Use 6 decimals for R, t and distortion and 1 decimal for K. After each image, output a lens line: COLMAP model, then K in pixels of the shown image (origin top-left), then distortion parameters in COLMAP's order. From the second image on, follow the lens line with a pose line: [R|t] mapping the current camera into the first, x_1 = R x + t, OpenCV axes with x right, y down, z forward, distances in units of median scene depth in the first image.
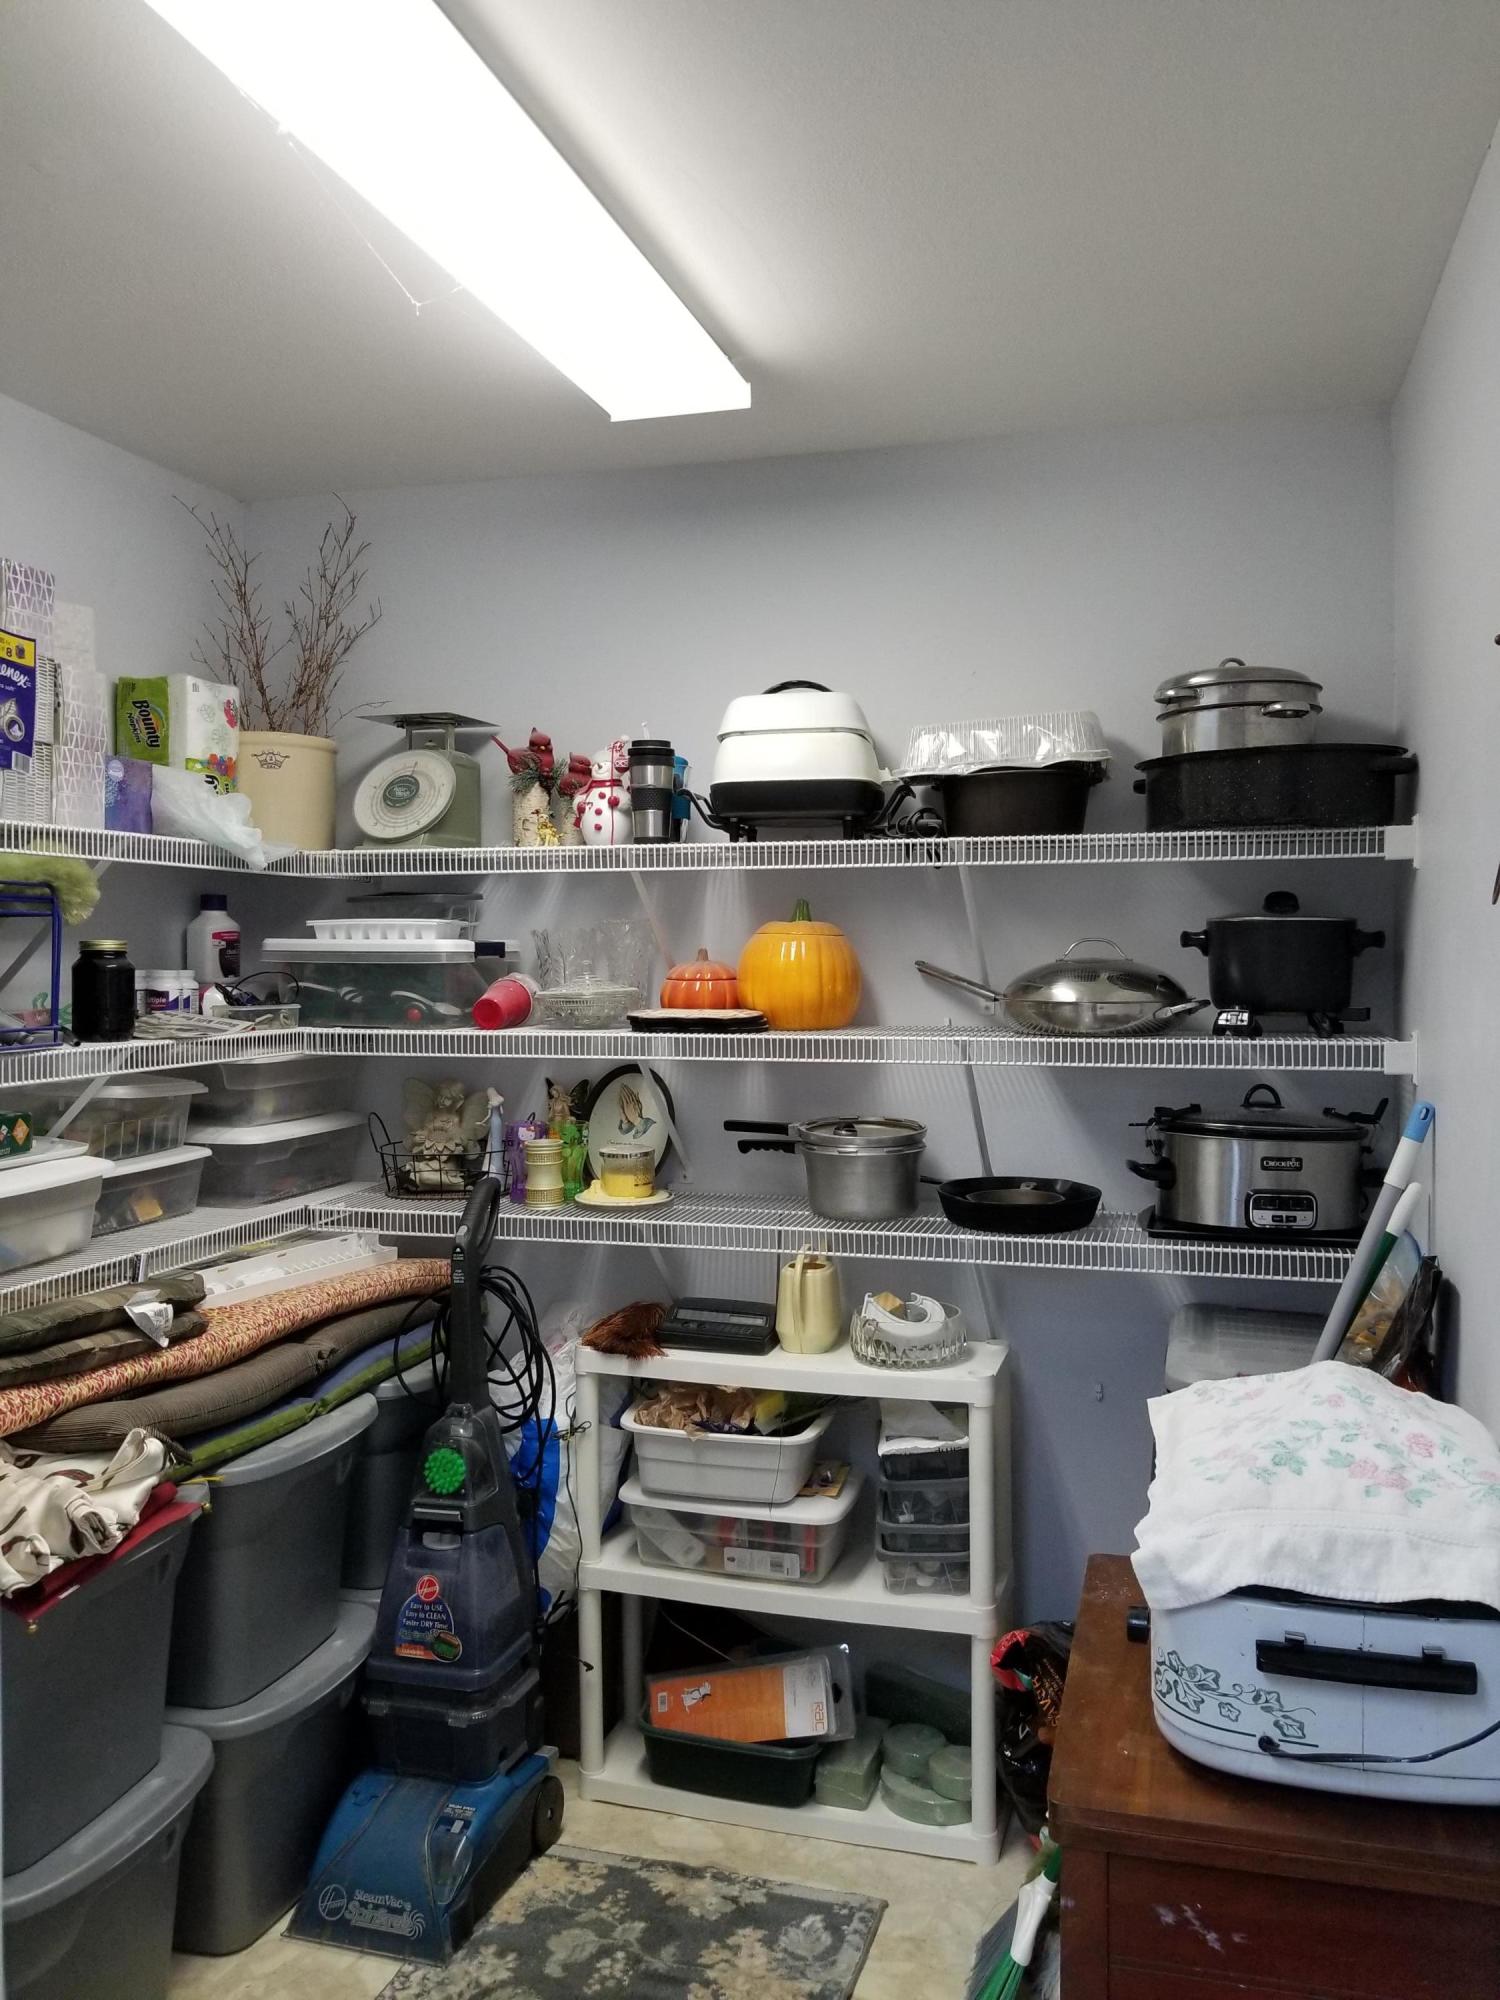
lens RADIAL K [[1579.5, 0, 750.3], [0, 1579.5, 1004.1], [0, 0, 1]] dist [0.073083, -0.120845]
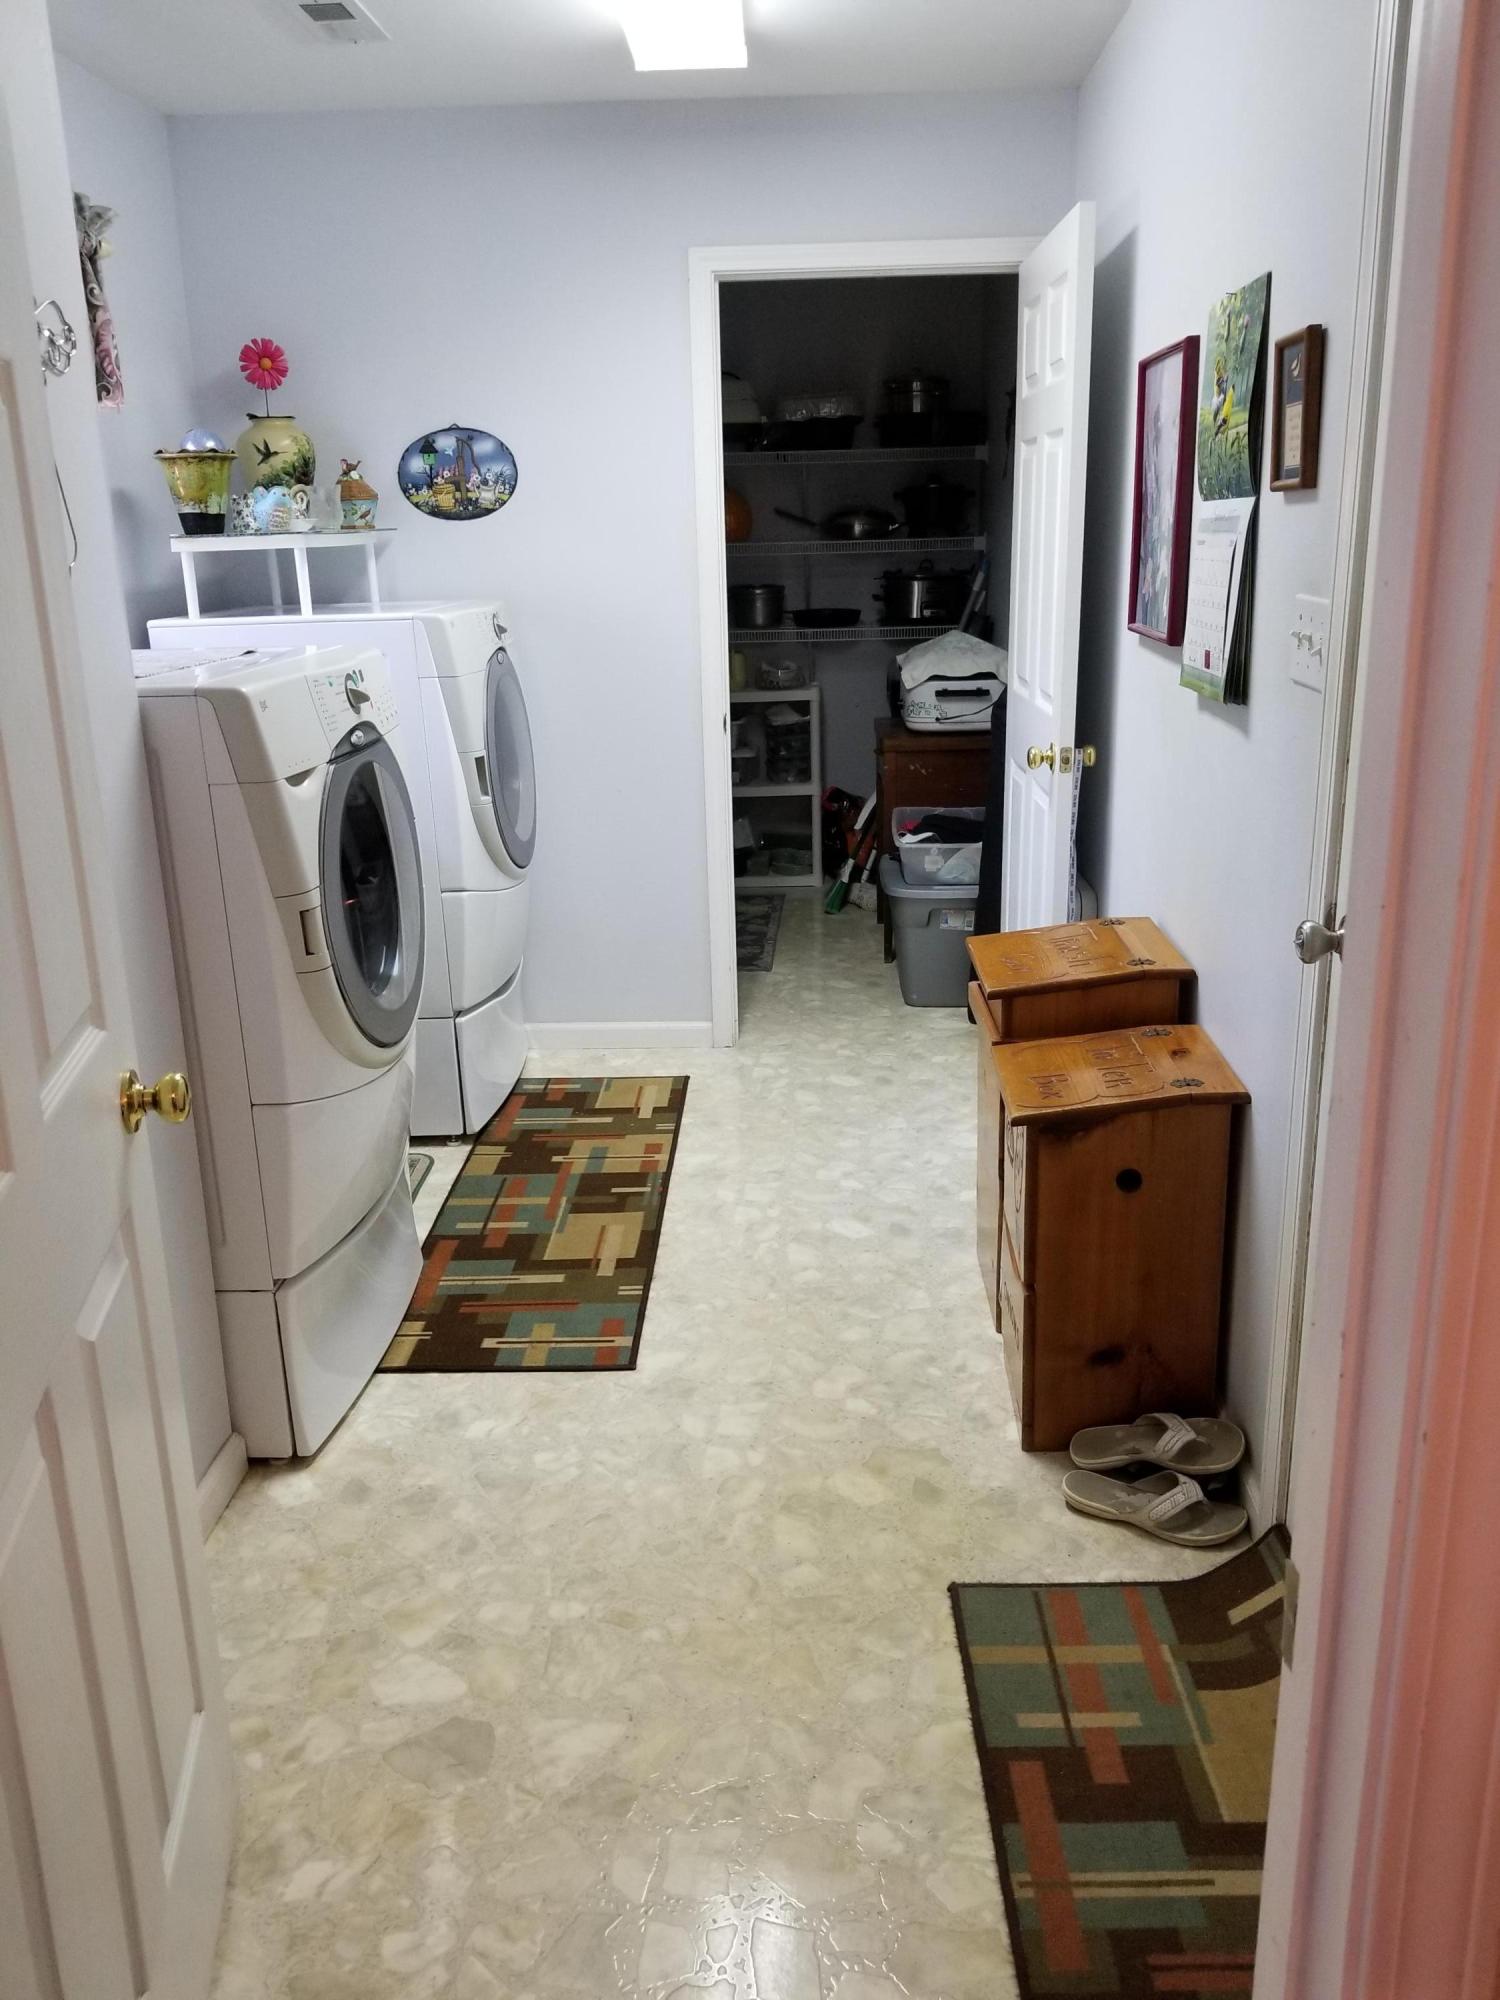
lens RADIAL K [[1579.5, 0, 758.8], [0, 1579.5, 996.3], [0, 0, 1]] dist [0.073083, -0.120845]
pose [[0.971488, -0.086071, 0.220914, -0.504931], [0.023876, 0.962556, 0.270030, 0.032120], [-0.235884, -0.257057, 0.937166, -1.343946]]
